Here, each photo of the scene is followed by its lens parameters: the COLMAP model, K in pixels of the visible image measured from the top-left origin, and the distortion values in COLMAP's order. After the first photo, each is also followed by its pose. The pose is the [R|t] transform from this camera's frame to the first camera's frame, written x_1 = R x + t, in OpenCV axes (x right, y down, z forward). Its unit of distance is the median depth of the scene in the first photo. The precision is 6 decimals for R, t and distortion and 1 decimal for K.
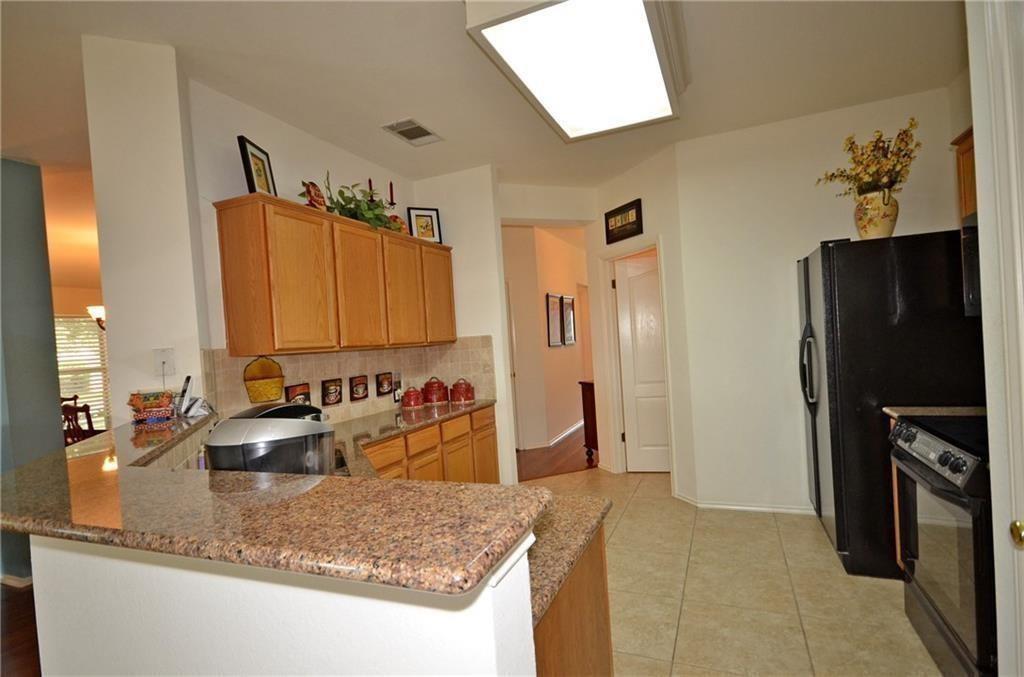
lens RADIAL K [[498.8, 0, 513.8], [0, 498.8, 344.1], [0, 0, 1]] dist [0.003370, 0.000209]
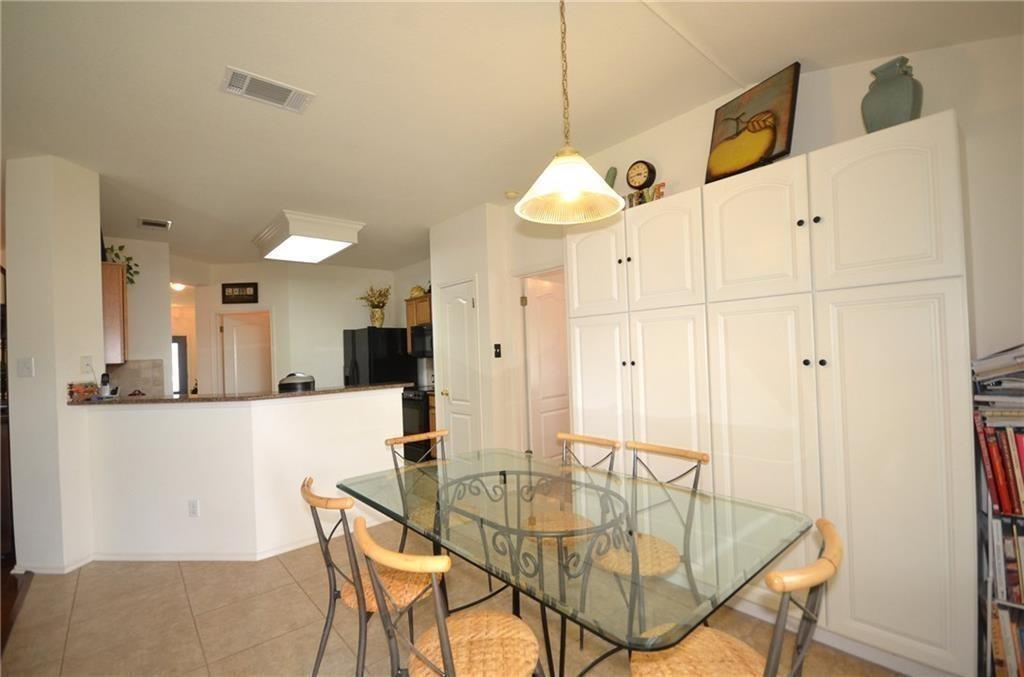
lens RADIAL K [[461.6, 0, 514.7], [0, 461.6, 339.3], [0, 0, 1]] dist [0.001504, 0.000225]
pose [[0.439016, 0.071958, 0.895593, -0.795731], [0.018901, 0.995828, -0.089276, 0.062720], [-0.898280, 0.056121, 0.435824, -0.494393]]
